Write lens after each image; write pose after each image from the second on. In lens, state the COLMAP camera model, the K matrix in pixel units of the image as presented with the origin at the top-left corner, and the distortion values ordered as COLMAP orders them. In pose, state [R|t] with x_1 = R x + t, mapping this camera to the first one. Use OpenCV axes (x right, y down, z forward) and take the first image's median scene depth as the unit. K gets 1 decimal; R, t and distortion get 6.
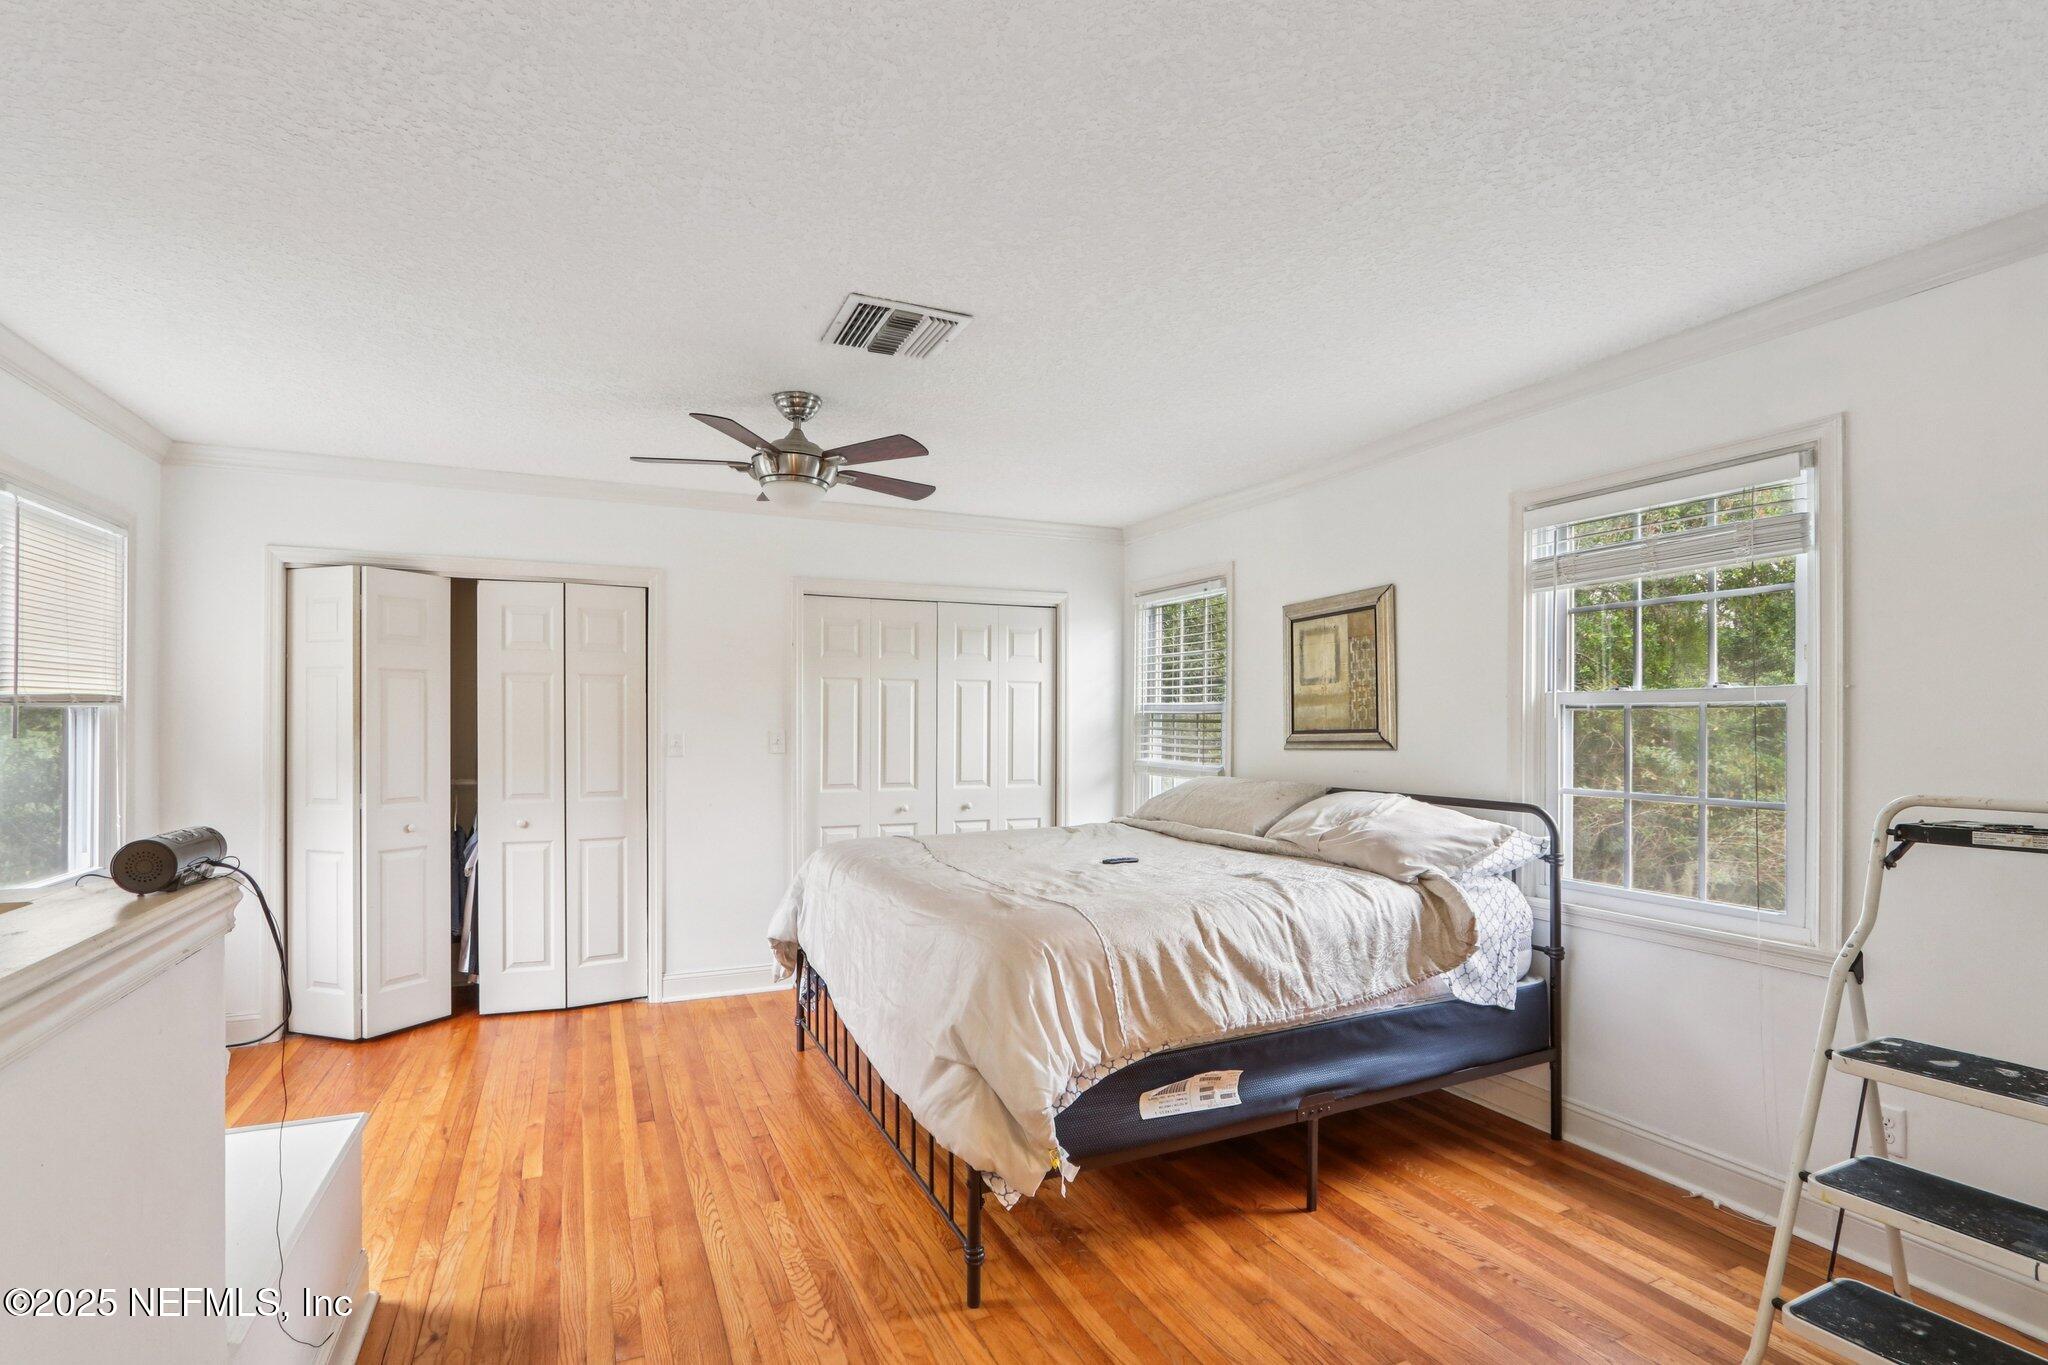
lens RADIAL K [[954.1, 0, 1024.0], [0, 954.1, 682.5], [0, 0, 1]] dist [-0.019277, 0.000393]
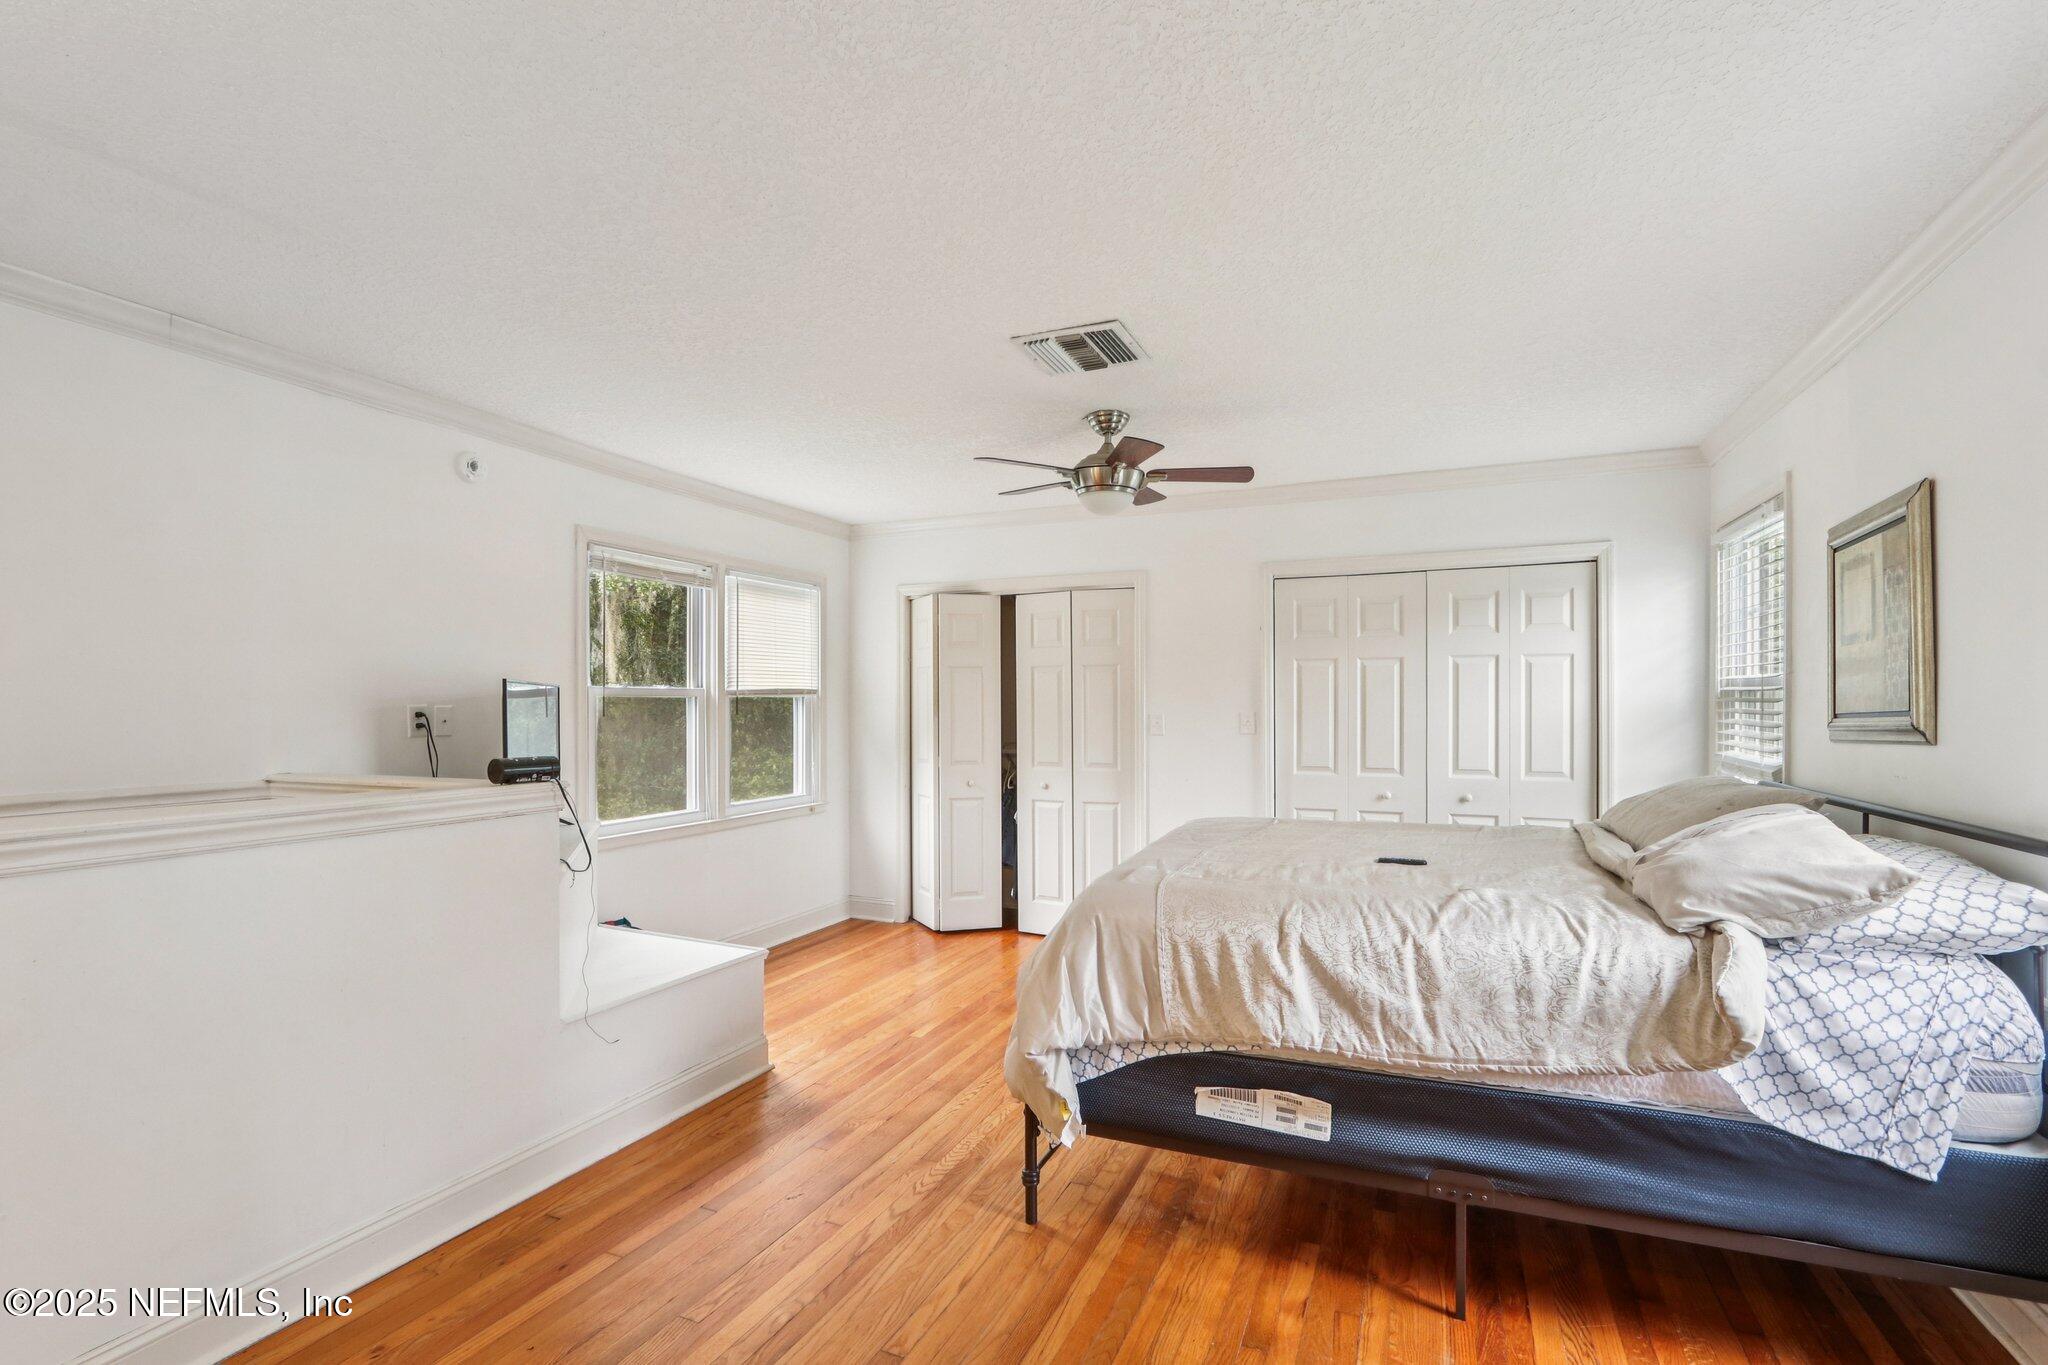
lens RADIAL K [[970.2, 0, 1012.8], [0, 970.2, 666.1], [0, 0, 1]] dist [-0.016690, 0.000779]
pose [[0.658273, -0.033181, -0.752048, 0.599096], [0.033292, 0.999334, -0.014951, 0.011601], [0.752043, -0.015196, 0.658939, 0.175892]]
